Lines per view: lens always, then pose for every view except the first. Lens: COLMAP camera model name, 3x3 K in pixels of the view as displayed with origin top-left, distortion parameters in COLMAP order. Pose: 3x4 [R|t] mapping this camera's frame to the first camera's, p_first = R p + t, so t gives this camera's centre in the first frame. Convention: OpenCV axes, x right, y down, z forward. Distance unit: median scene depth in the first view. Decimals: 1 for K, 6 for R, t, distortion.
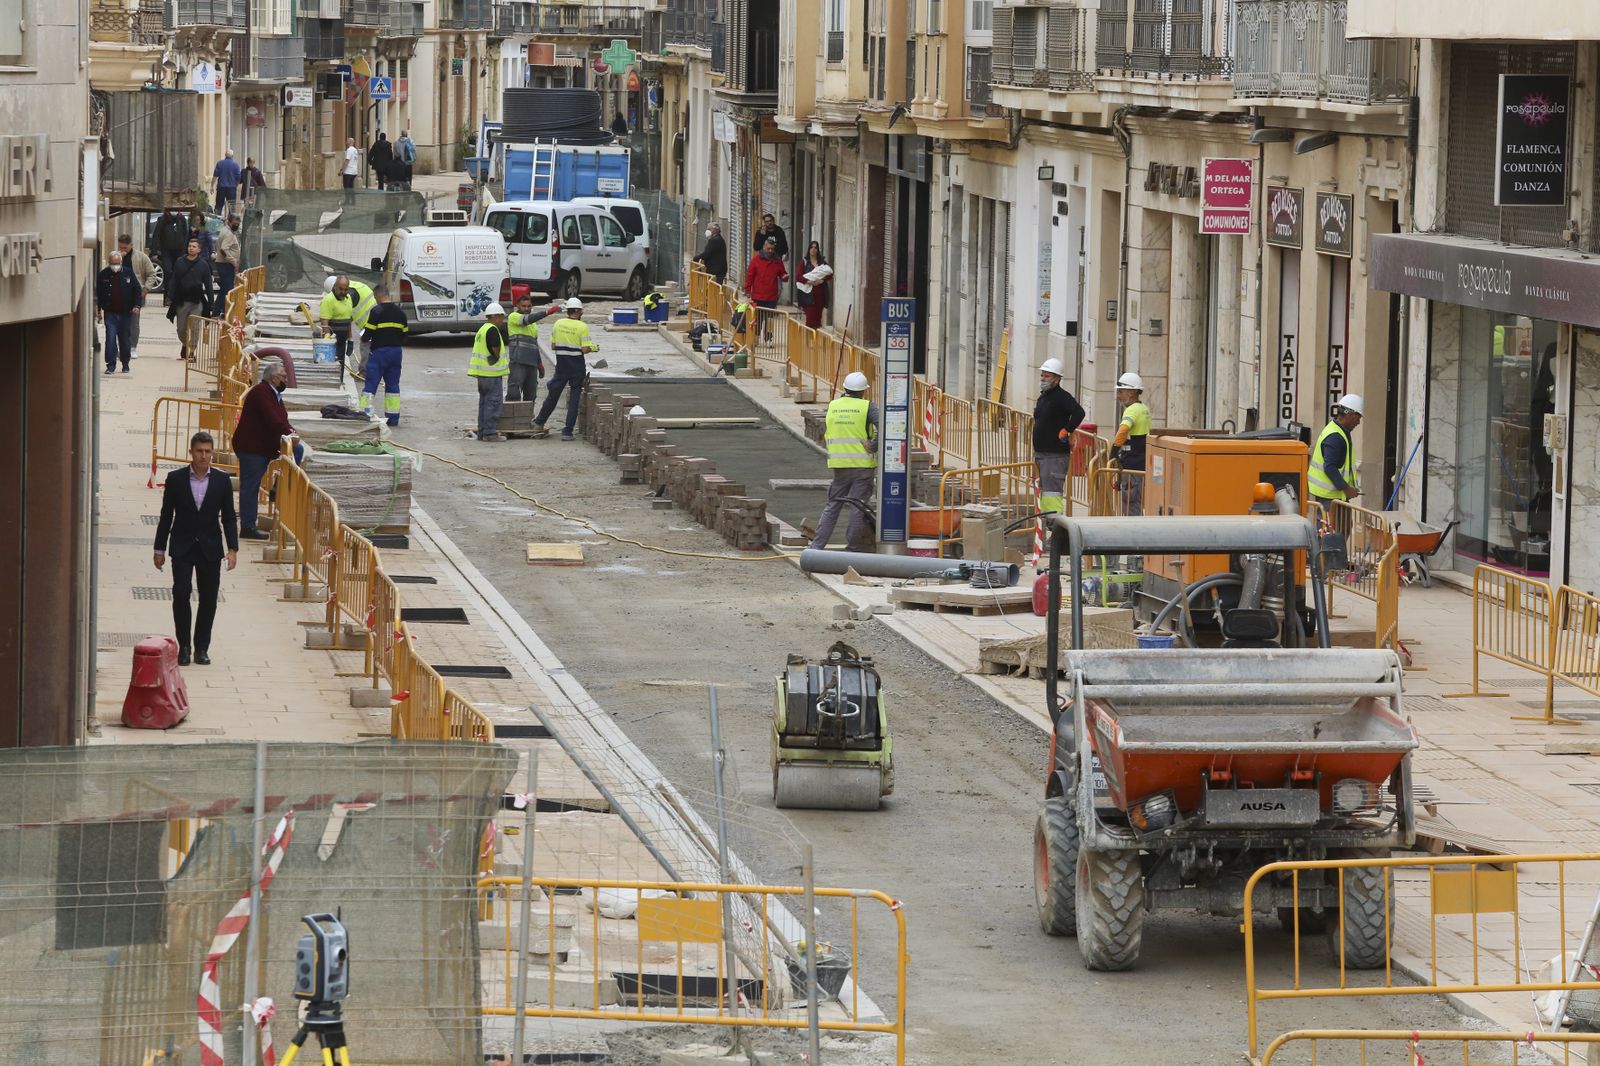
lens RADIAL K [[7379.9, 0, 761.1], [0, 7379.9, 579.9], [0, 0, 1]] dist [0.809728, 0.000000]
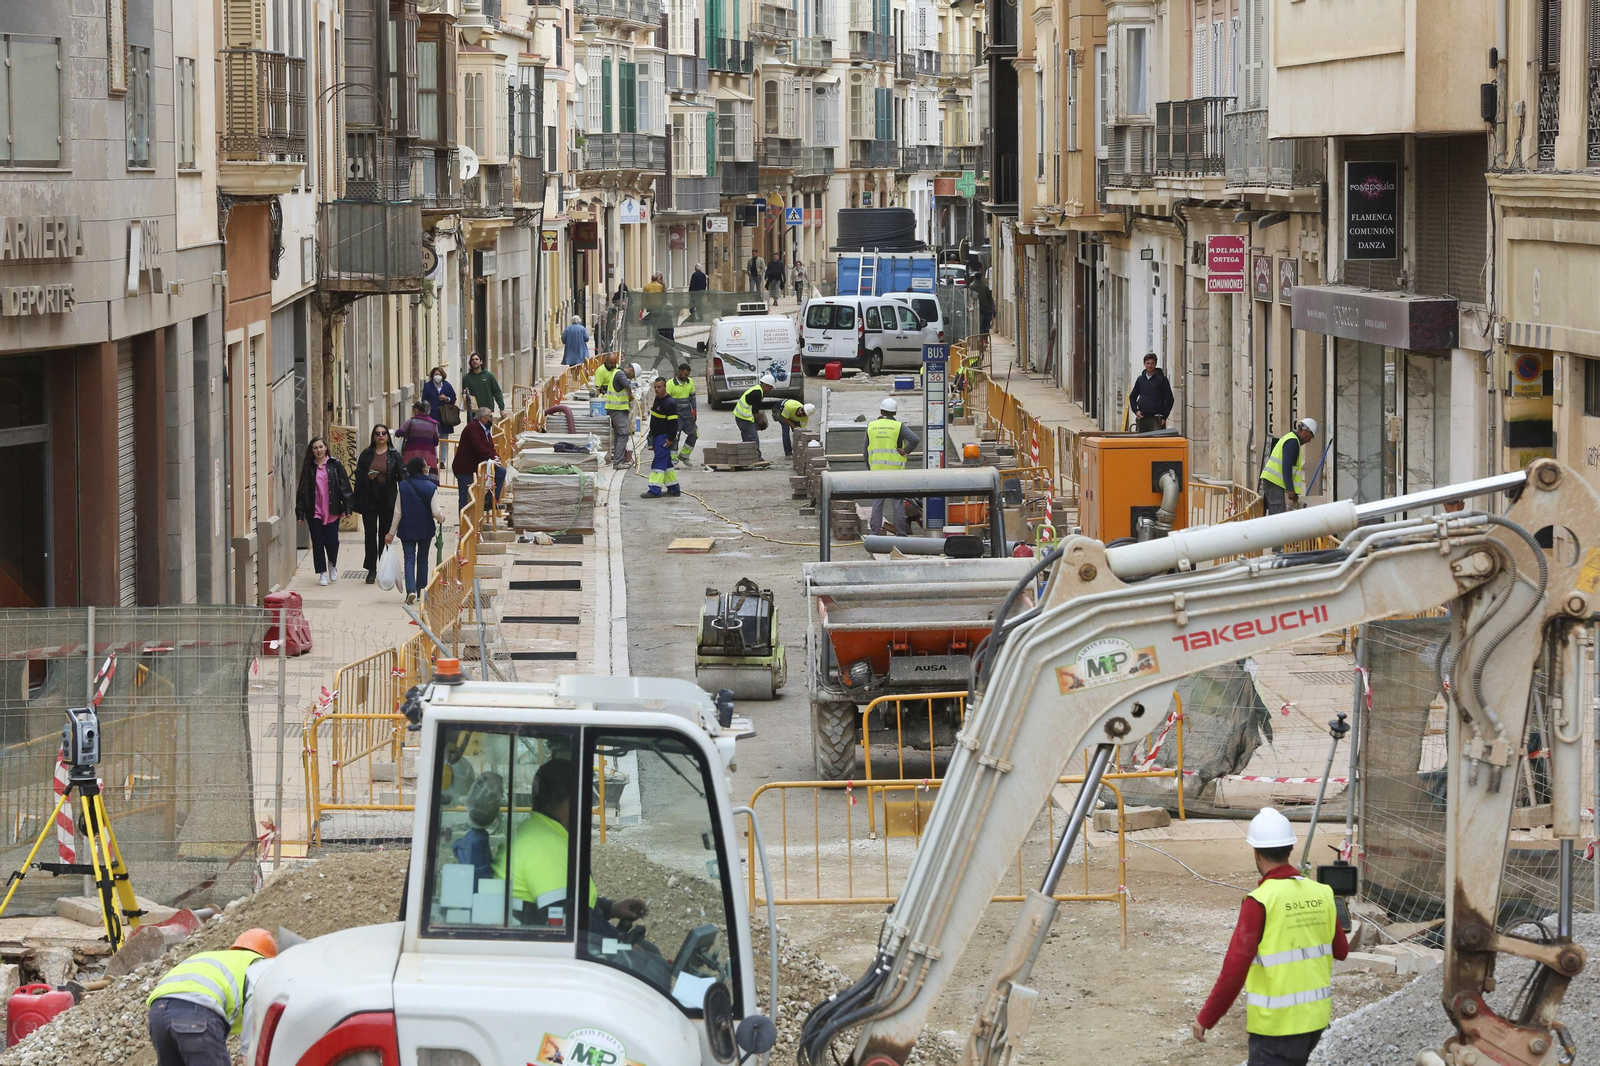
lens RADIAL K [[6371.8, 0, 814.6], [0, 6371.8, 554.7], [0, 0, 1]] dist [0.319711, 0.000000]
pose [[0.995961, -0.021627, -0.087142, 0.062475], [0.020213, 0.999650, -0.017075, 0.012115], [0.087481, 0.015244, 0.996050, -0.086539]]
